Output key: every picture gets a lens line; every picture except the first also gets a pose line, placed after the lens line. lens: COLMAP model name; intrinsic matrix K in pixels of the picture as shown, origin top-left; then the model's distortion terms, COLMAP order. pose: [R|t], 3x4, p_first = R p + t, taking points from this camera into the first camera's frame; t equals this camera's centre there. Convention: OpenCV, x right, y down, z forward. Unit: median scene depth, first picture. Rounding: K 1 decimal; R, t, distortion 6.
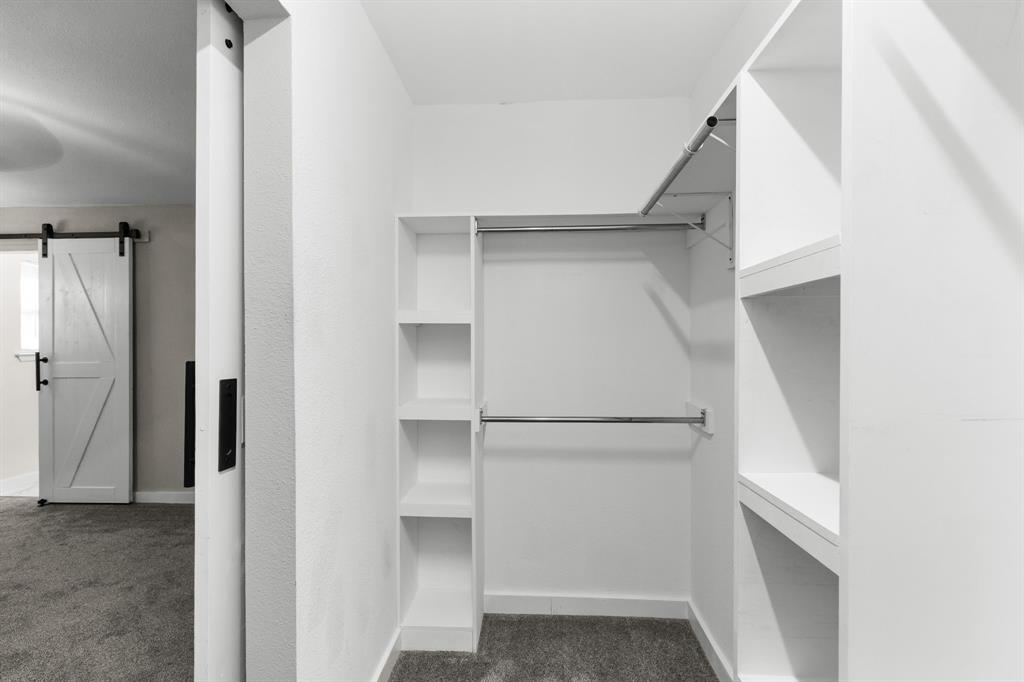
lens RADIAL K [[461.8, 0, 515.6], [0, 461.8, 342.4], [0, 0, 1]] dist [0.002608, 0.000105]
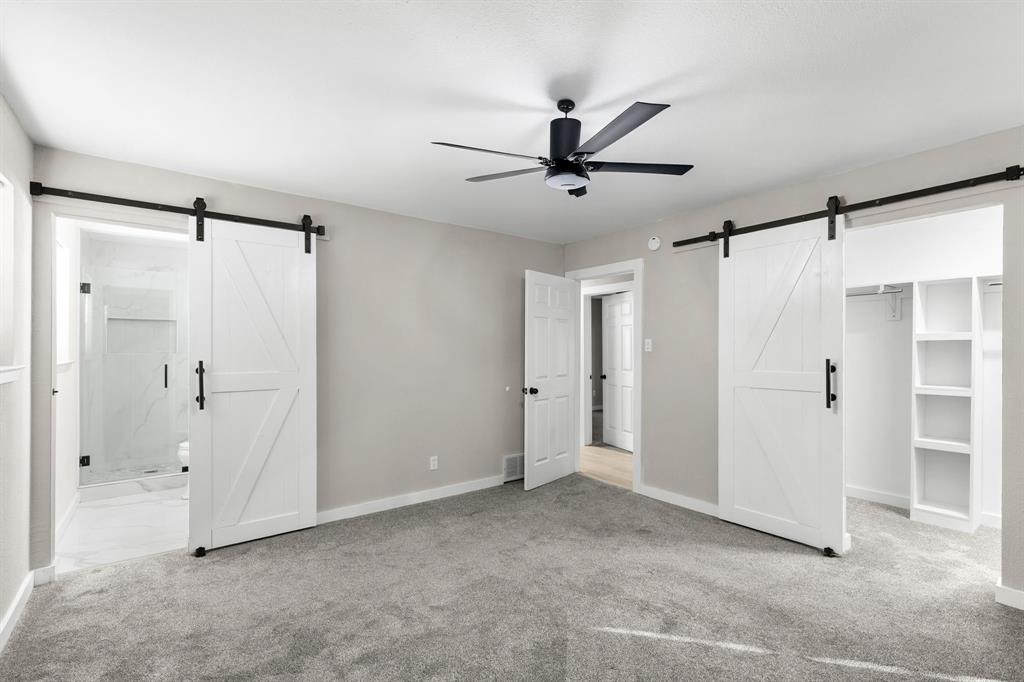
lens RADIAL K [[461.8, 0, 516.9], [0, 461.8, 342.2], [0, 0, 1]] dist [0.002608, 0.000105]
pose [[0.757663, 0.011286, 0.652548, -1.127690], [-0.005097, 0.999922, -0.011375, -0.004511], [-0.652626, 0.005292, 0.757662, 0.051599]]
